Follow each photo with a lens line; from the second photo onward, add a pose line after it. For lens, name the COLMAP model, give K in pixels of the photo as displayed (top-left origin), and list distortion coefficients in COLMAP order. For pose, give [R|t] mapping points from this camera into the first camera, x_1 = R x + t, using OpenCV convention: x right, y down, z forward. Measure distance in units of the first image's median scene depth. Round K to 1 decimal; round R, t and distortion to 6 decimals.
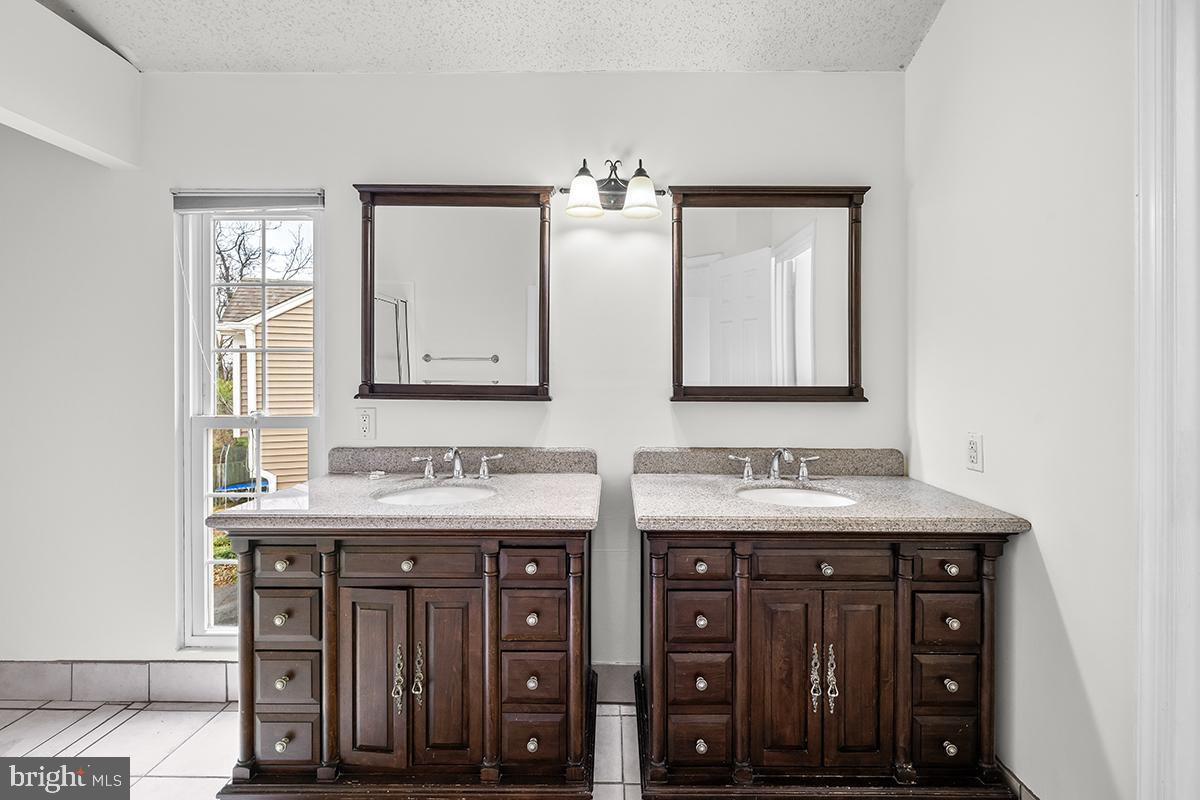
lens RADIAL K [[481.5, 0, 610.8], [0, 481.5, 379.5], [0, 0, 1]] dist [-0.000037, 0.000155]
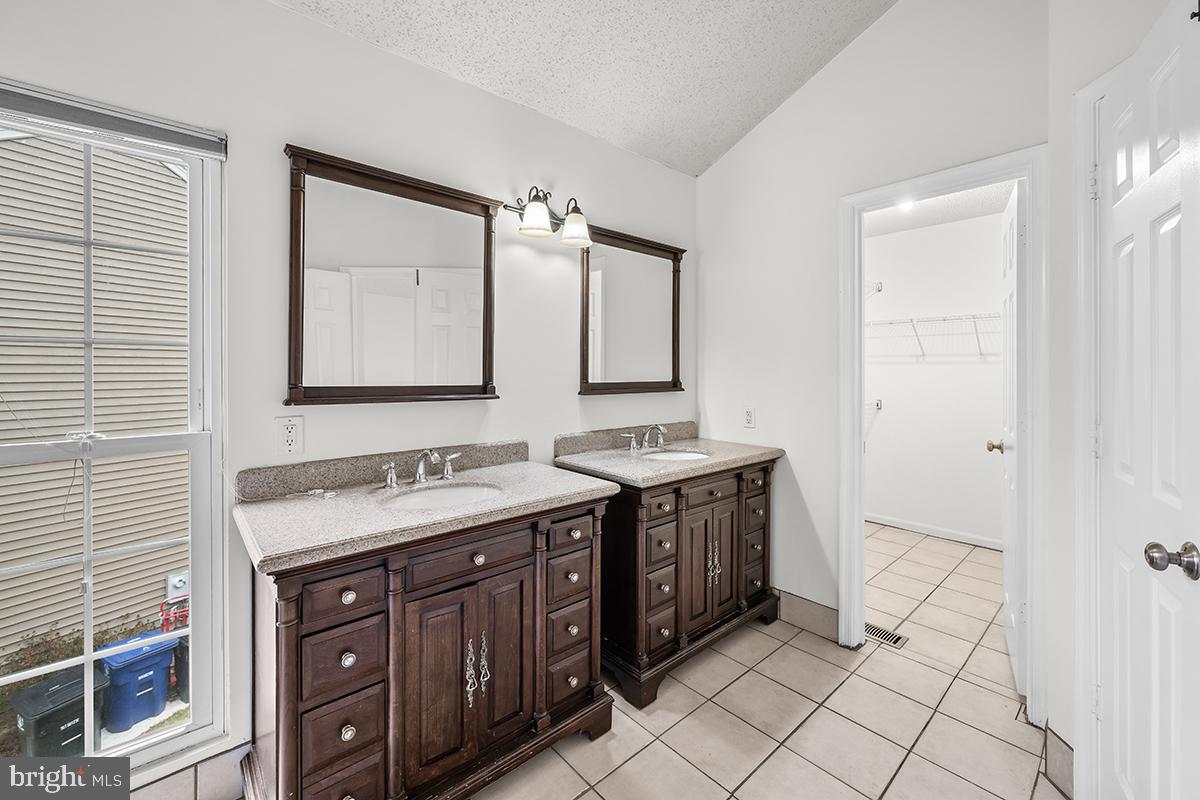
lens RADIAL K [[481.5, 0, 641.3], [0, 481.5, 369.7], [0, 0, 1]] dist [-0.000037, 0.000155]
pose [[0.725888, 0.001155, 0.687812, -0.643237], [0.011237, 0.999845, -0.013538, -0.001960], [-0.687721, 0.017557, 0.725763, -0.004097]]
